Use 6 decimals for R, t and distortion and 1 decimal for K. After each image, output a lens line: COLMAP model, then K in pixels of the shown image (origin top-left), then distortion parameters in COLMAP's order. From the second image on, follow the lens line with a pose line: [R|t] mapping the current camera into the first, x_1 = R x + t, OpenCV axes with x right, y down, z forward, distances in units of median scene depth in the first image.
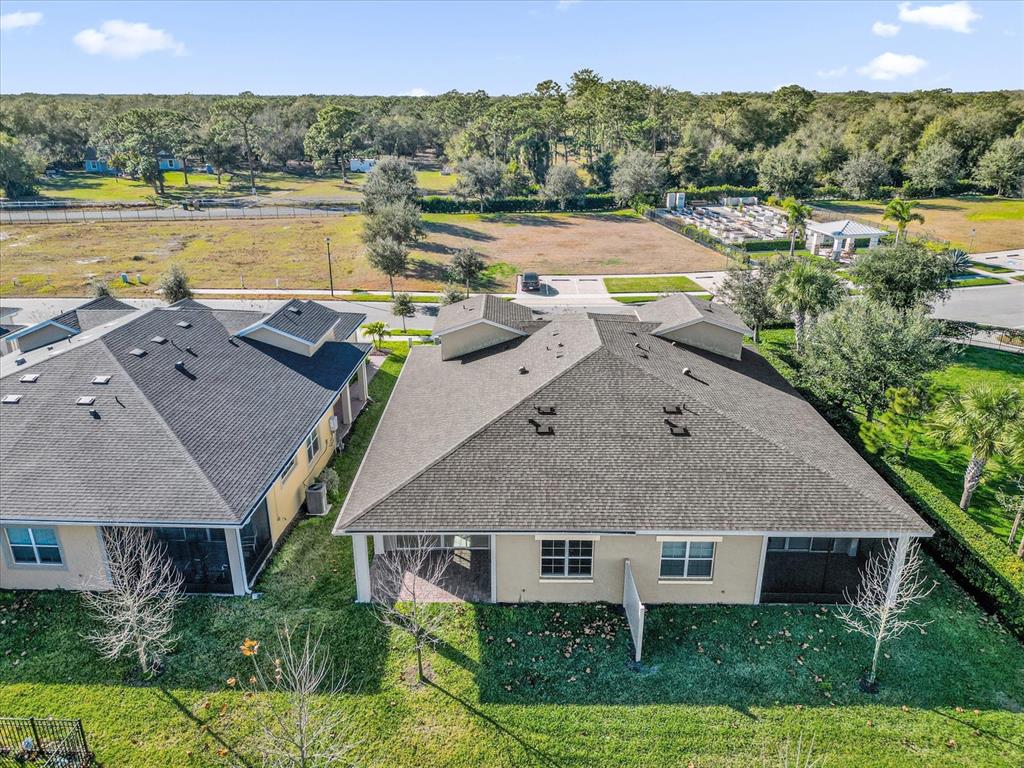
lens RADIAL K [[728.1, 0, 501.8], [0, 728.1, 389.5], [0, 0, 1]] dist [0.052122, -0.043076]
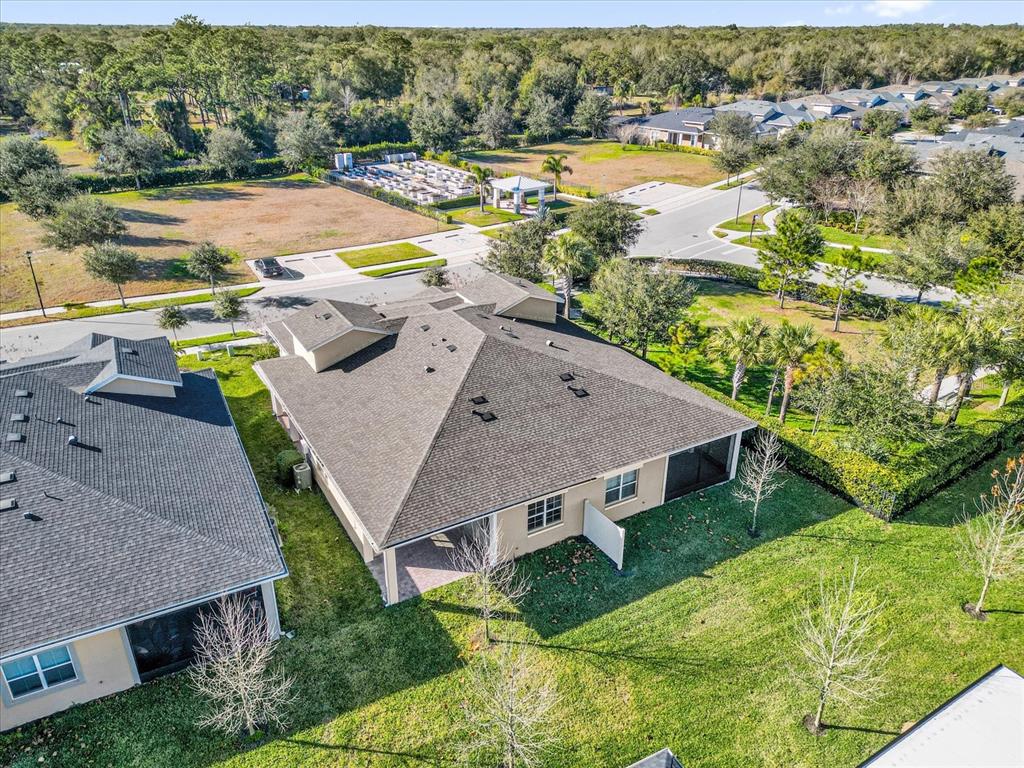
lens RADIAL K [[728.1, 0, 505.6], [0, 728.1, 386.6], [0, 0, 1]] dist [0.052122, -0.043076]
pose [[0.864625, -0.214553, 0.454302, -0.177940], [0.181373, 0.976548, 0.116006, -0.050208], [-0.468537, -0.017904, 0.883262, -0.026245]]
